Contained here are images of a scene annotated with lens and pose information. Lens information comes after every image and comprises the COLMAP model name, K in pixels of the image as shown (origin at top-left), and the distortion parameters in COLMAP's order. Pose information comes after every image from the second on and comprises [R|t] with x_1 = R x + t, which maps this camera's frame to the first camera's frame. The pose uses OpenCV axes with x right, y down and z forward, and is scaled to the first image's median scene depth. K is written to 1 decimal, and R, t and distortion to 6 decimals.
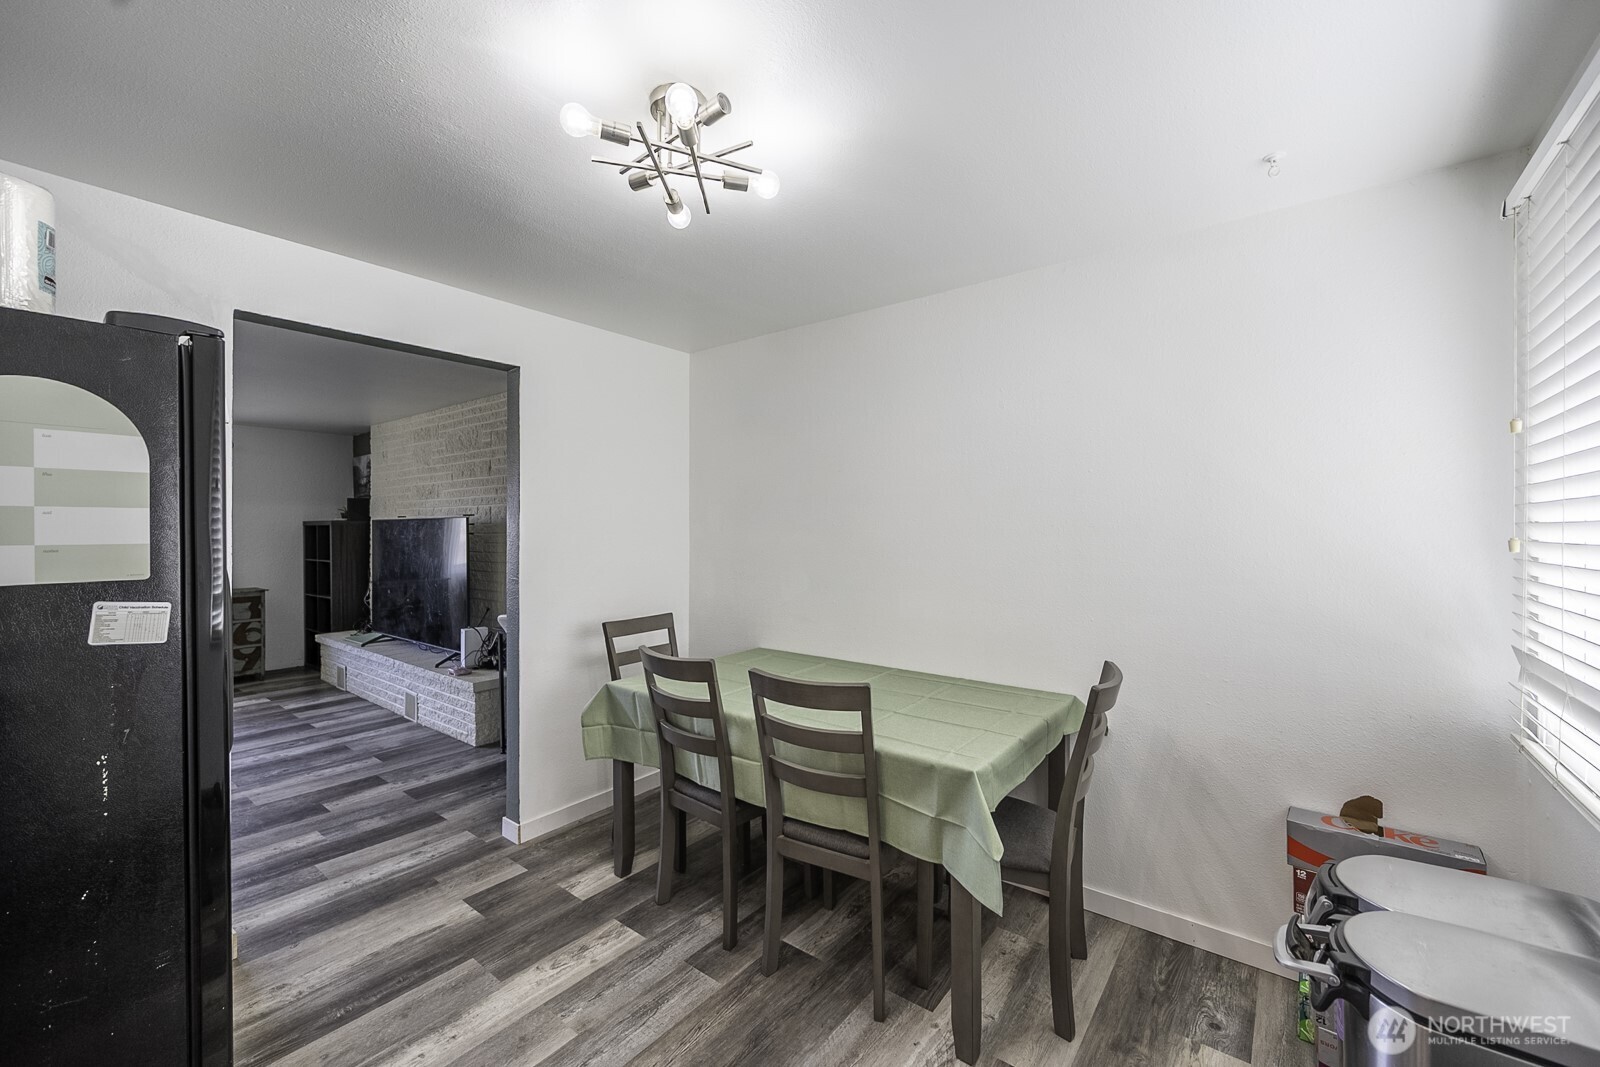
lens RADIAL K [[651.7, 0, 800.0], [0, 651.7, 533.5], [0, 0, 1]] dist [-0.003166, -0.000218]
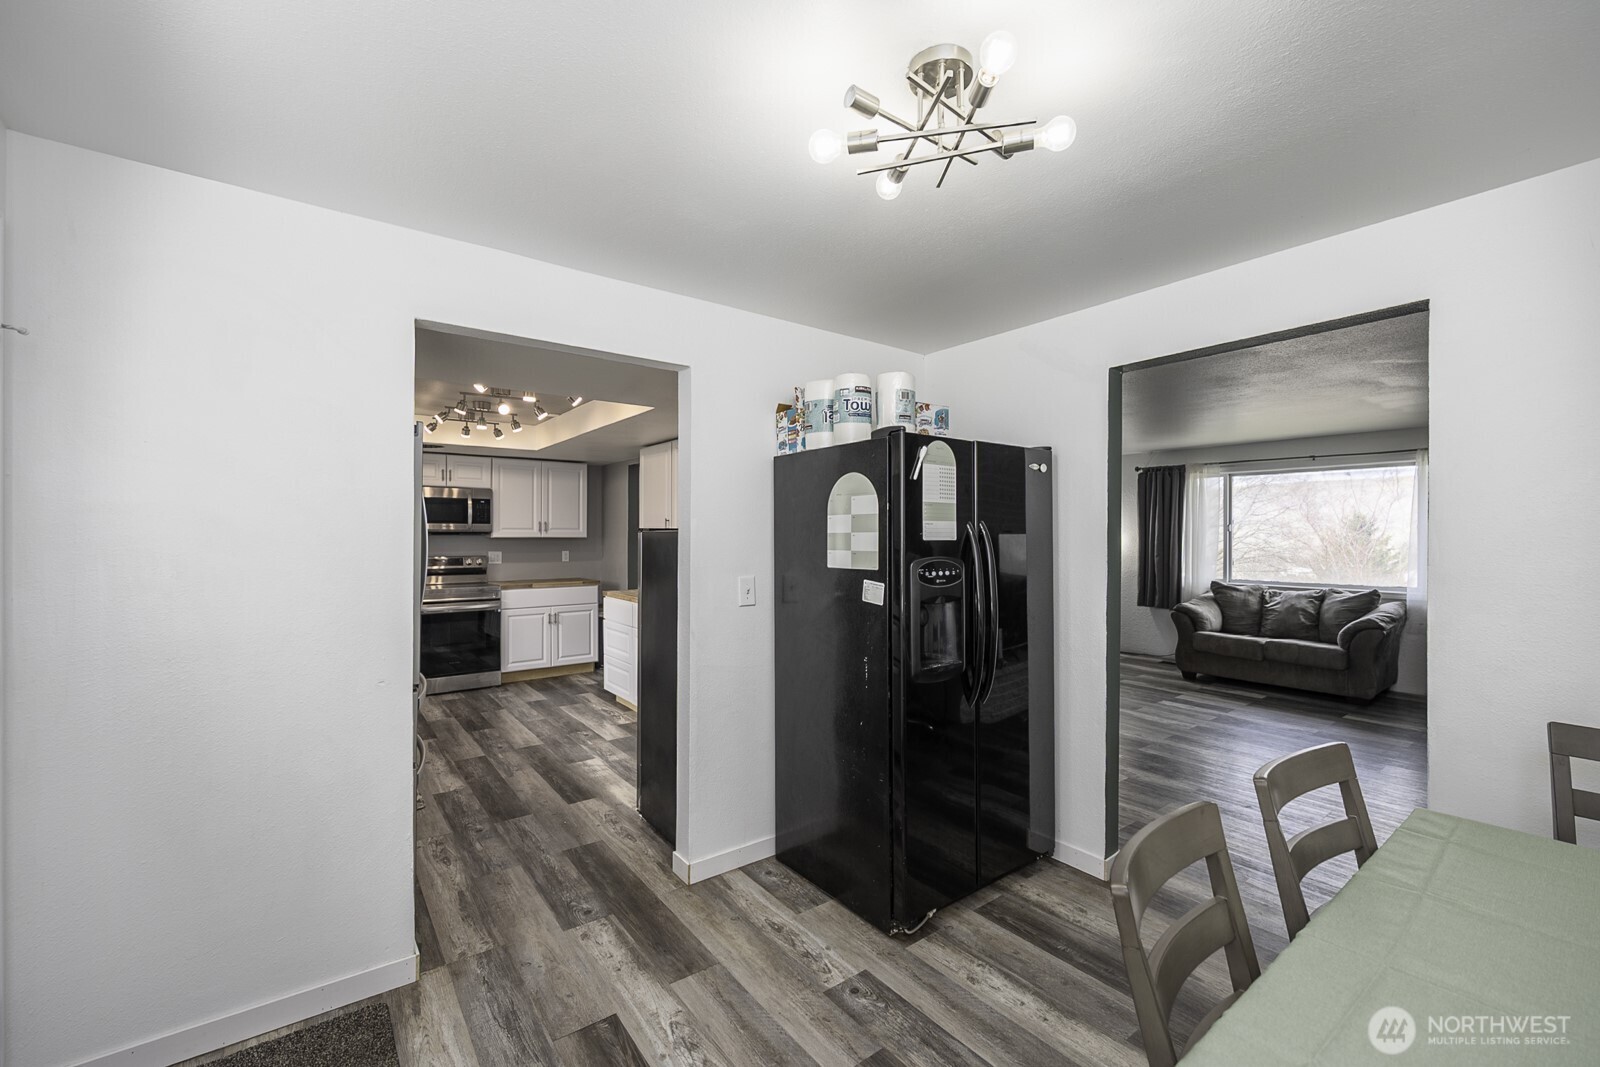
lens RADIAL K [[651.7, 0, 800.0], [0, 651.7, 533.5], [0, 0, 1]] dist [-0.003166, -0.000218]
pose [[-0.257755, -0.001954, -0.966208, 0.492335], [-0.008454, 0.999964, 0.000233, -0.018658], [0.966173, 0.008229, -0.257762, 0.710657]]
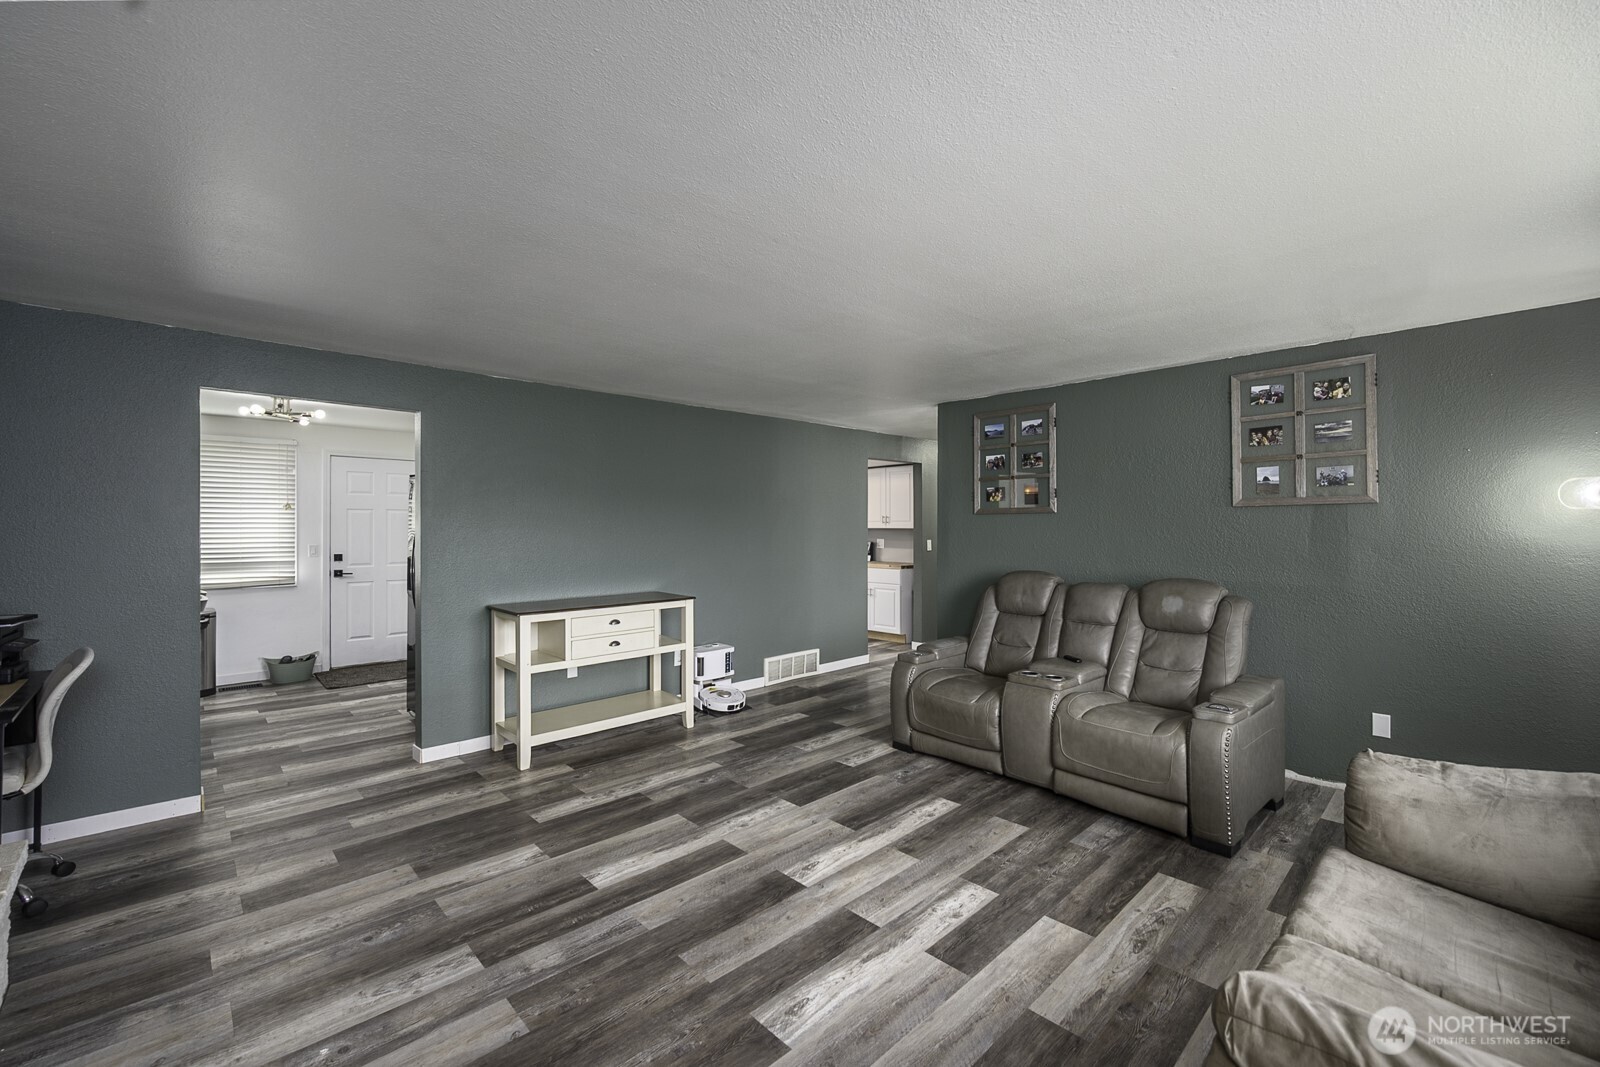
lens RADIAL K [[667.1, 0, 802.9], [0, 667.1, 524.2], [0, 0, 1]] dist [-0.001249, -0.000066]
pose [[-0.989978, 0.000925, 0.141215, -2.144350], [0.001481, 0.999992, 0.003833, -0.028320], [-0.141211, 0.004004, -0.989971, 2.610217]]
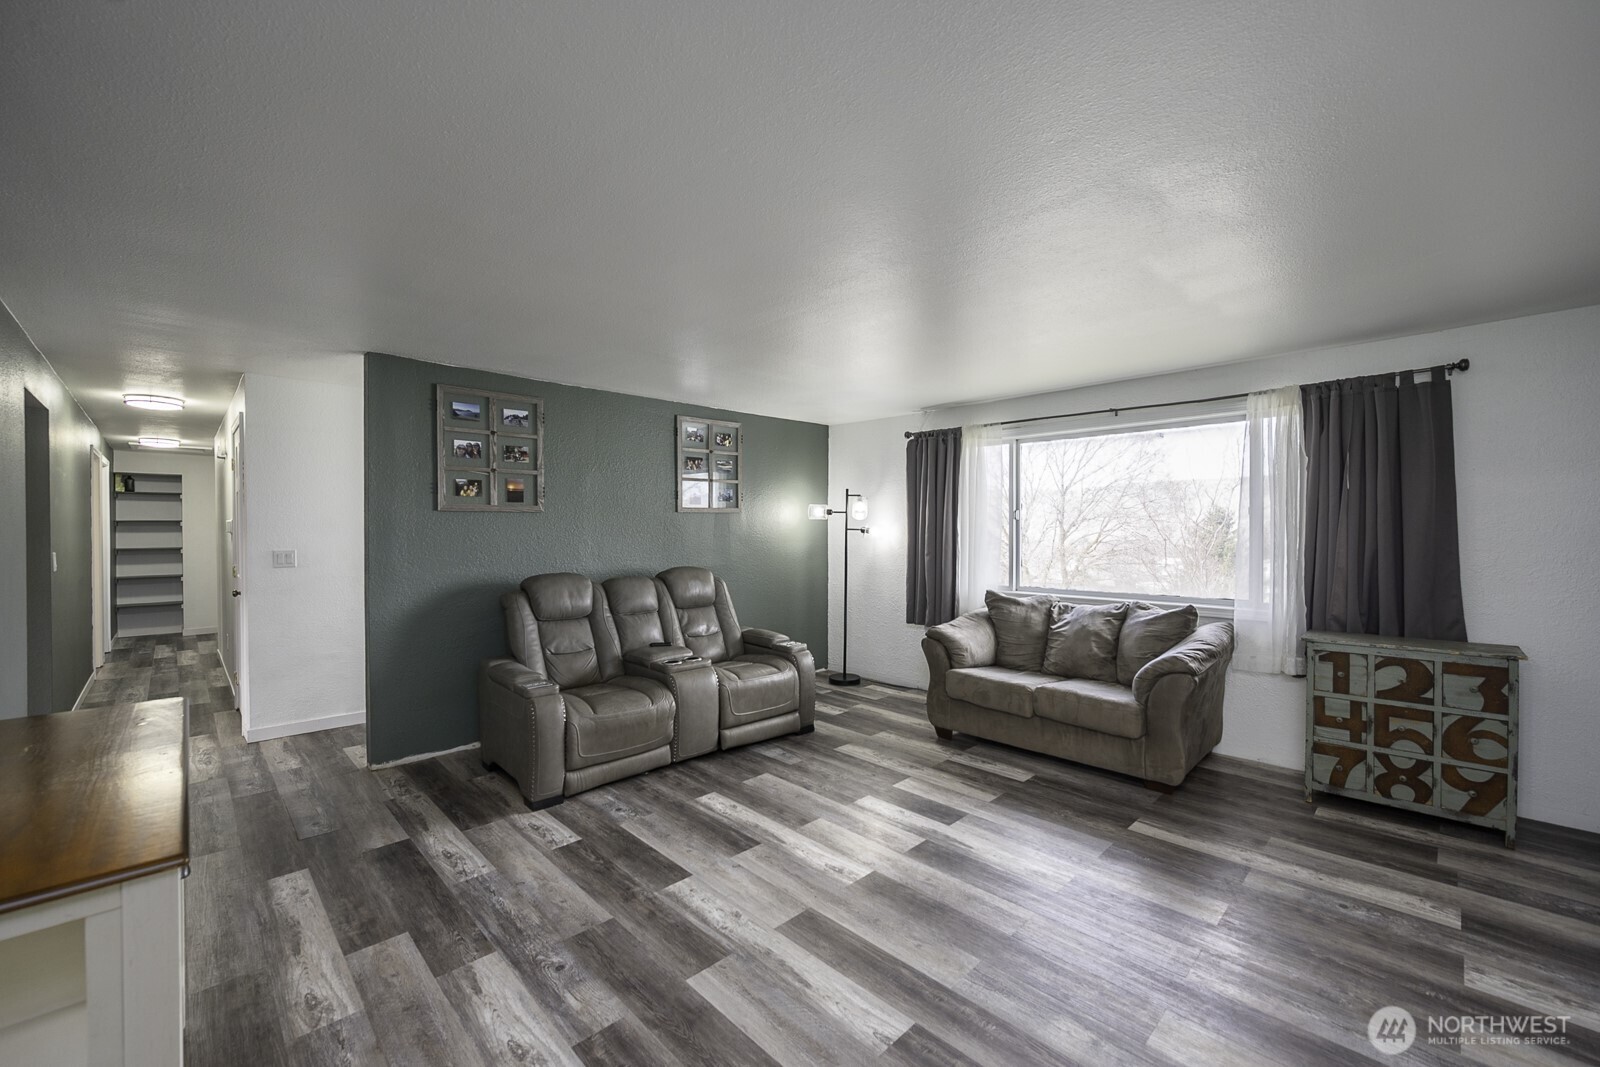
lens RADIAL K [[651.7, 0, 800.0], [0, 651.7, 533.5], [0, 0, 1]] dist [-0.003166, -0.000218]
pose [[-0.121813, 0.003668, -0.992546, -0.801757], [-0.004384, 0.999981, 0.004234, -0.003645], [0.992543, 0.004867, -0.121794, 1.462191]]
